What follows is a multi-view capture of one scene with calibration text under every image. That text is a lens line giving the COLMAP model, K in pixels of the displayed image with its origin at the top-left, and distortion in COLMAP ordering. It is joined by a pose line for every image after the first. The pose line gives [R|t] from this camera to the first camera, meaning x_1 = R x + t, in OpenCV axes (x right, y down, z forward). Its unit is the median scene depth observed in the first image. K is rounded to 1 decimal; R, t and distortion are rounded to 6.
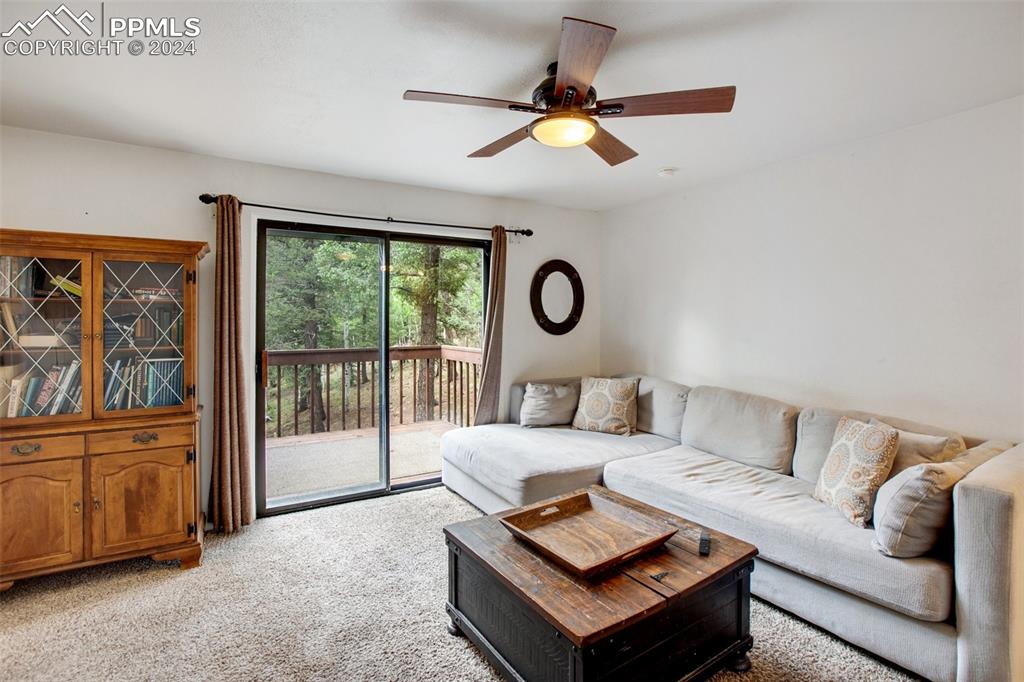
lens RADIAL K [[472.7, 0, 512.9], [0, 472.7, 322.3], [0, 0, 1]] dist [-0.052161, 0.012072]
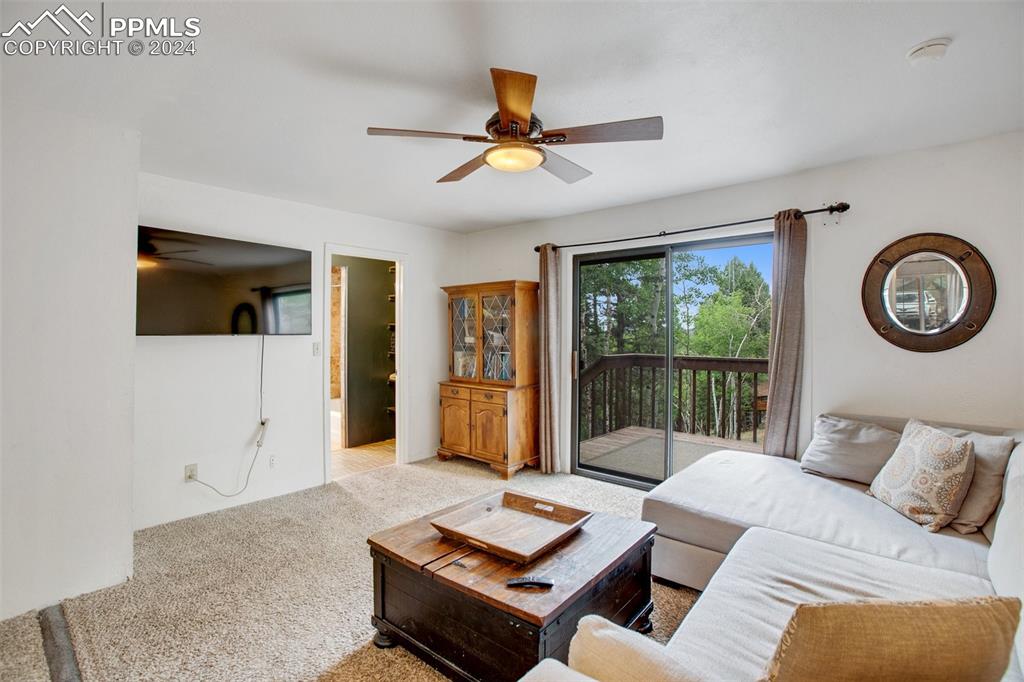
lens RADIAL K [[472.7, 0, 515.9], [0, 472.7, 337.0], [0, 0, 1]] dist [-0.052161, 0.012072]
pose [[0.310829, 0.015123, -0.950345, 0.789380], [-0.003678, 0.999885, 0.014708, -0.001534], [0.950459, -0.001076, 0.310849, 0.445175]]
